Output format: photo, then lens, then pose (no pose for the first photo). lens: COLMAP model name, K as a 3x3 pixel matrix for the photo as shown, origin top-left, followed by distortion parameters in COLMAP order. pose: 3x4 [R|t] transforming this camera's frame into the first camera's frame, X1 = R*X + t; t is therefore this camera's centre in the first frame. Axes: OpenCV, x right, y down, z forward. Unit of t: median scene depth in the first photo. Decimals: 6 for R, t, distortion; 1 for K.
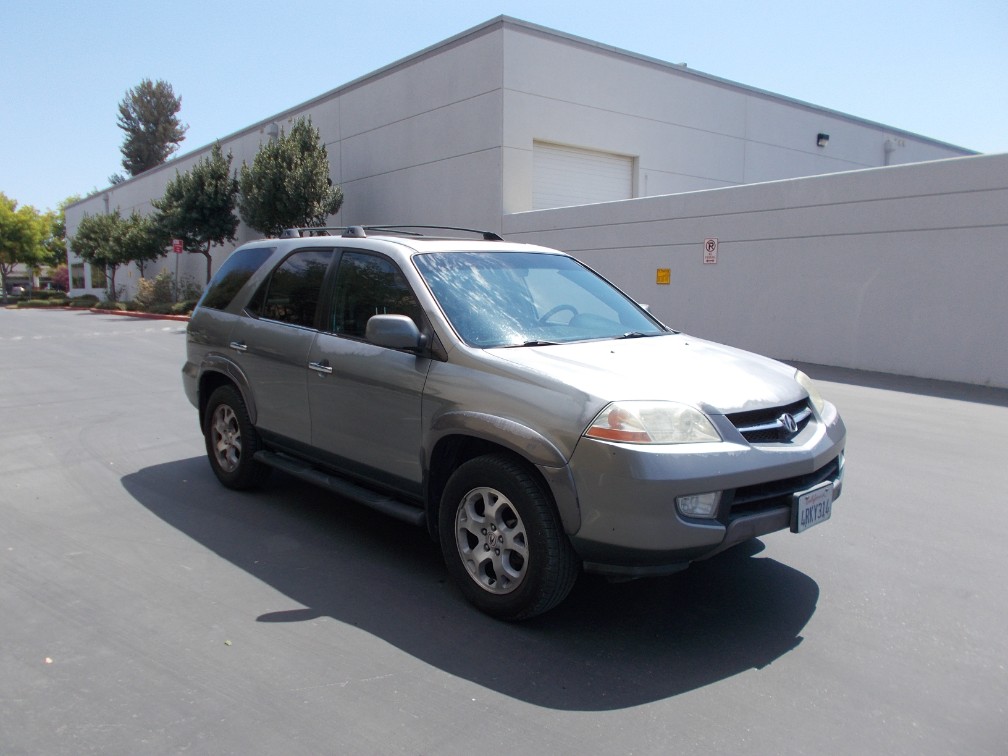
lens RADIAL K [[792.2, 0, 500.8], [0, 792.2, 375.9], [0, 0, 1]] dist [0.021815, -0.017603]
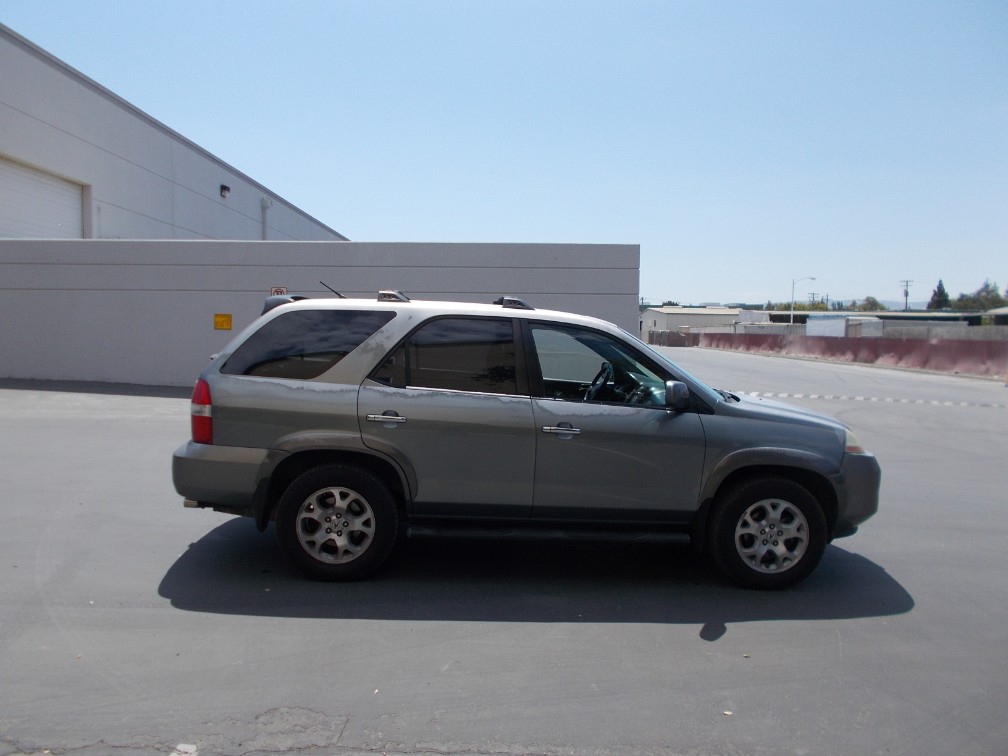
lens RADIAL K [[792.2, 0, 482.6], [0, 792.2, 378.4], [0, 0, 1]] dist [0.021815, -0.017603]
pose [[0.628798, -0.042722, 0.776394, -1.291819], [0.072824, 0.997336, -0.004101, -0.095780], [-0.774151, 0.059118, 0.630234, 0.442090]]
